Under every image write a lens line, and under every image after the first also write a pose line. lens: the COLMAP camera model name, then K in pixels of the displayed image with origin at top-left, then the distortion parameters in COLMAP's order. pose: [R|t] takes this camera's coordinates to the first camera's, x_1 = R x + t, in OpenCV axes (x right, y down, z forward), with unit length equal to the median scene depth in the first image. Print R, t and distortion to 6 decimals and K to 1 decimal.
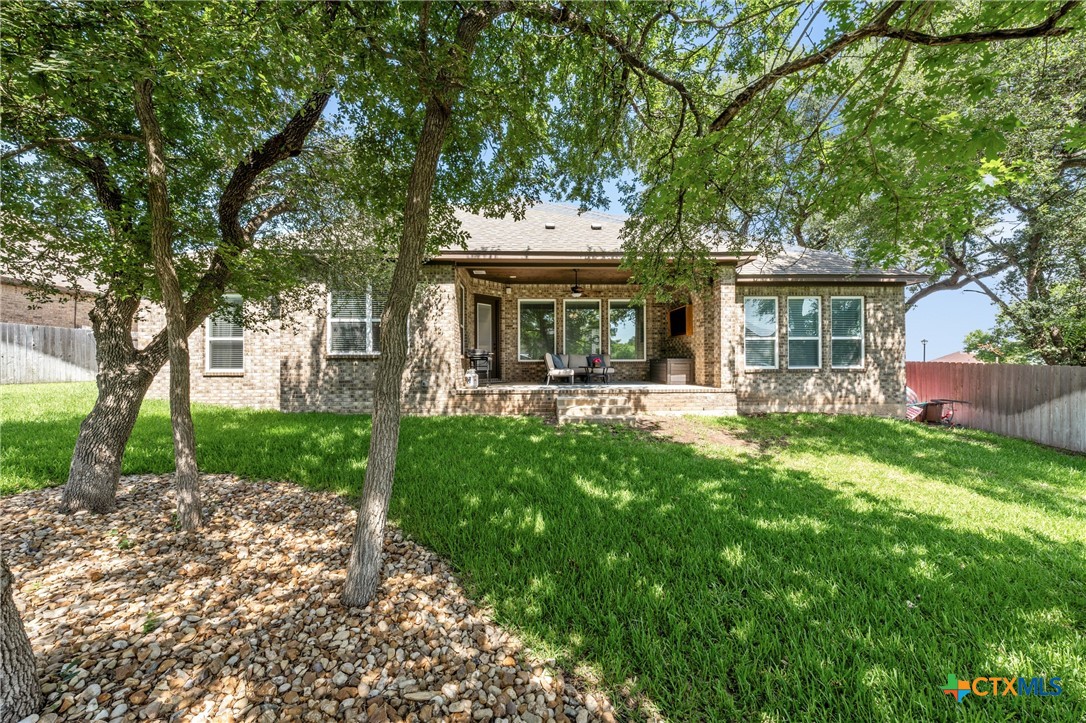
lens RADIAL K [[381.2, 0, 543.9], [0, 381.2, 366.9], [0, 0, 1]] dist [0.001004, 0.000058]
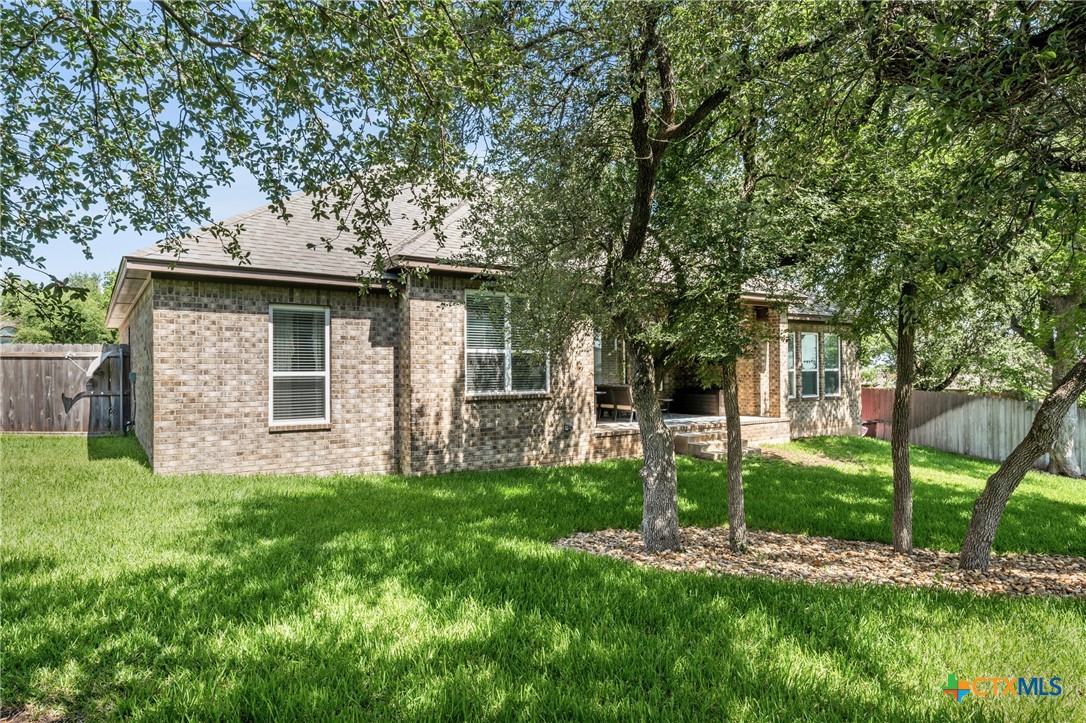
lens RADIAL K [[635.3, 0, 538.7], [0, 635.3, 367.7], [0, 0, 1]] dist [-0.000546, -0.000028]
pose [[0.841326, 0.001505, 0.540525, -1.015740], [0.008163, 0.999847, -0.015490, -0.060751], [-0.540466, 0.017445, 0.841185, -0.145407]]
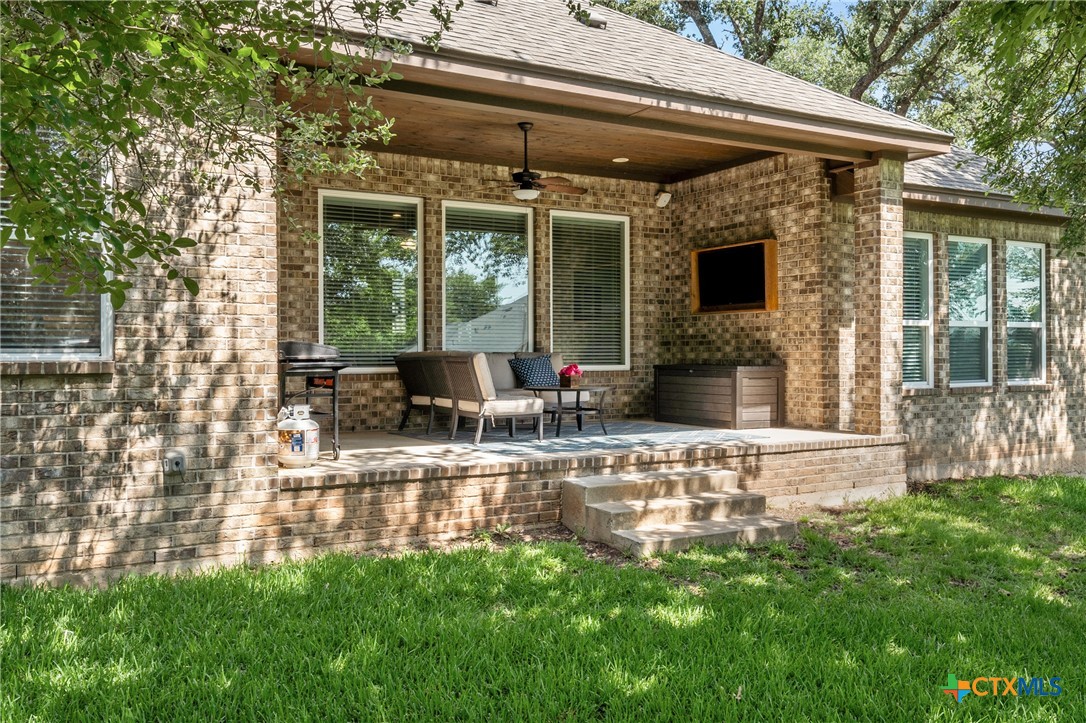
lens RADIAL K [[933.1, 0, 547.6], [0, 933.1, 350.9], [0, 0, 1]] dist [0.025324, -0.005780]
pose [[0.875859, 0.003686, 0.482553, -0.365995], [0.002900, 0.999913, -0.012900, -0.027617], [-0.482558, 0.012698, 0.875772, 0.218556]]
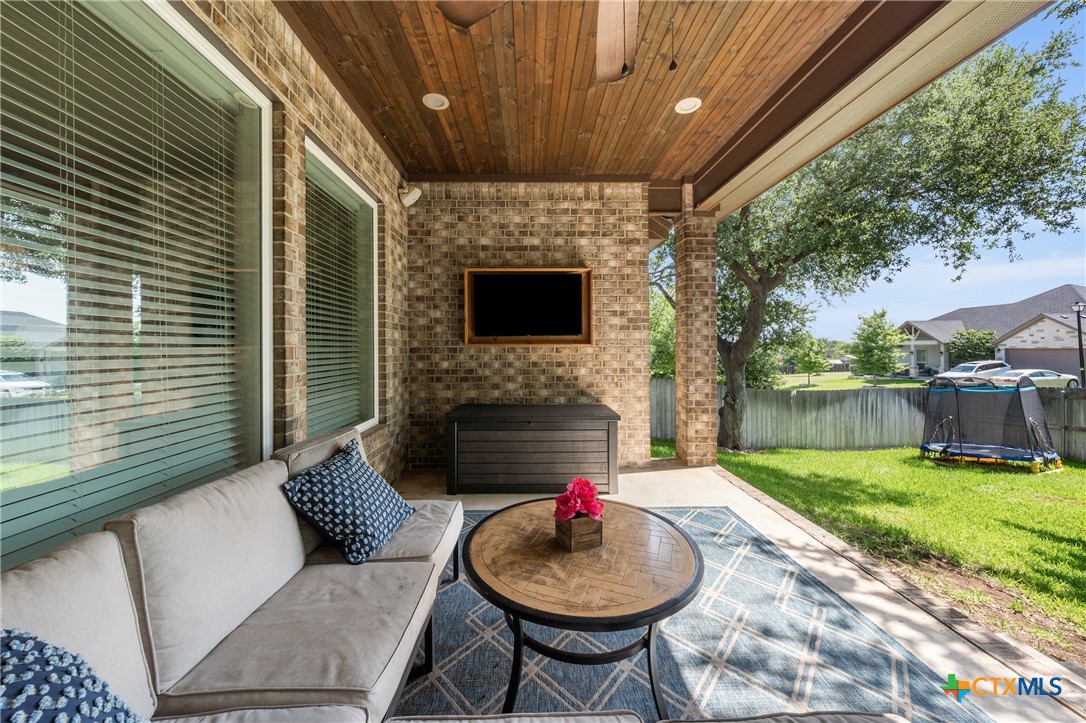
lens RADIAL K [[381.2, 0, 538.3], [0, 381.2, 347.4], [0, 0, 1]] dist [0.001004, 0.000058]
pose [[-0.003253, 0.006648, 0.999973, -0.012790], [0.011683, 0.999910, -0.006610, -0.086376], [-0.999926, 0.011661, -0.003331, 1.138908]]
